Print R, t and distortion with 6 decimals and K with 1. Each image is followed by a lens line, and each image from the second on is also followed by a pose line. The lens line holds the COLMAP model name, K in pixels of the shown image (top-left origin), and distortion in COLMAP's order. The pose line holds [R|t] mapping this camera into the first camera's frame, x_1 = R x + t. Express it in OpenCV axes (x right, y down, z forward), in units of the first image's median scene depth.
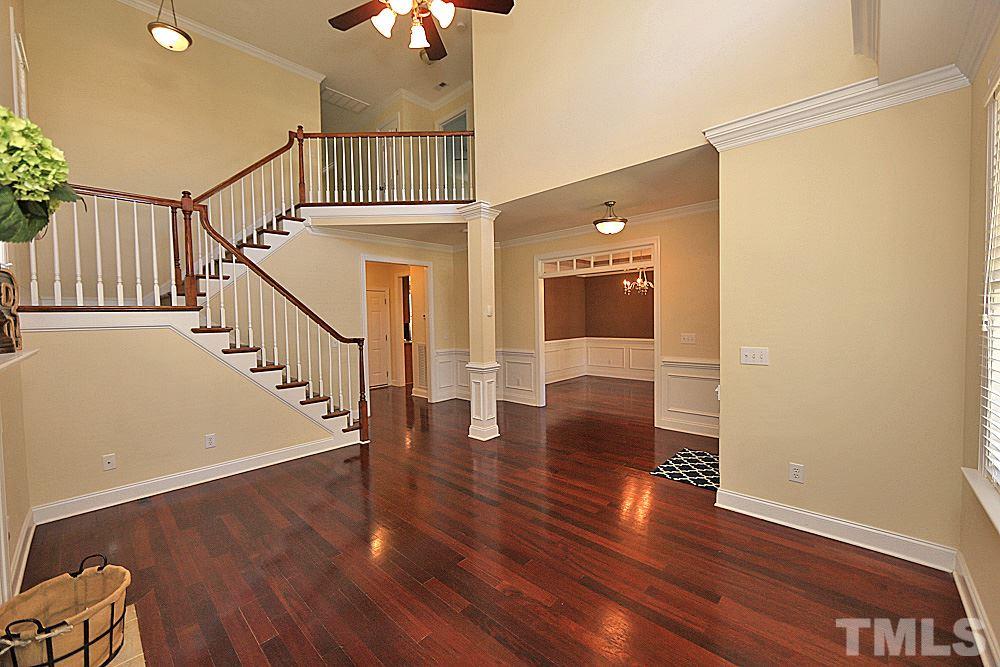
lens RADIAL K [[392.1, 0, 497.3], [0, 392.1, 330.2], [0, 0, 1]] dist [-0.009255, 0.000113]
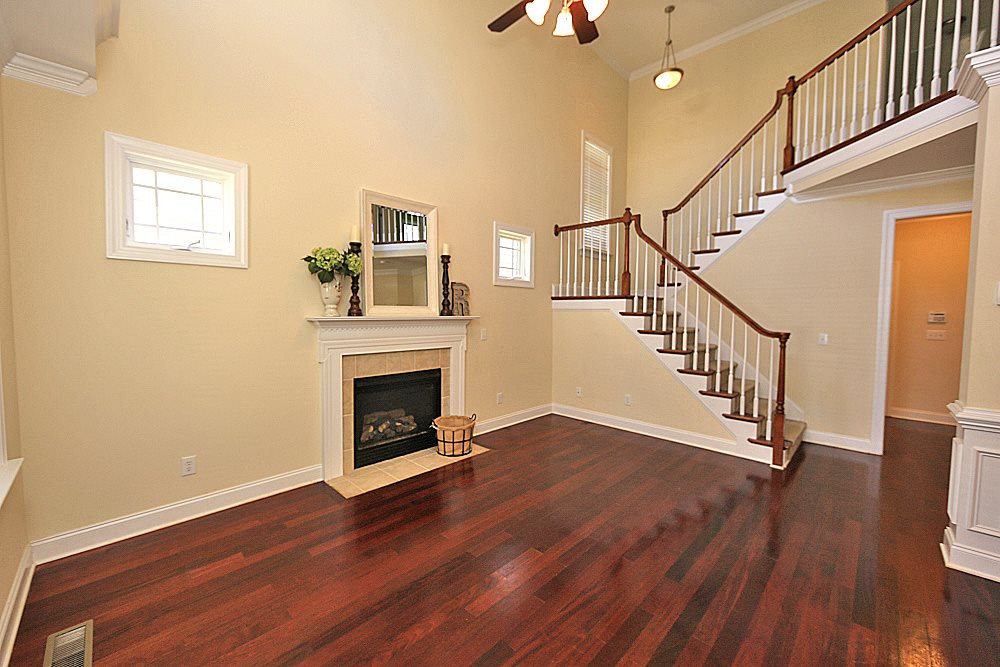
lens RADIAL K [[392.1, 0, 503.3], [0, 392.1, 330.8], [0, 0, 1]] dist [-0.009255, 0.000113]
pose [[-0.021008, 0.069207, -0.997381, 0.431373], [-0.038788, 0.996794, 0.069984, -0.014681], [0.999027, 0.040157, -0.018256, 0.474499]]
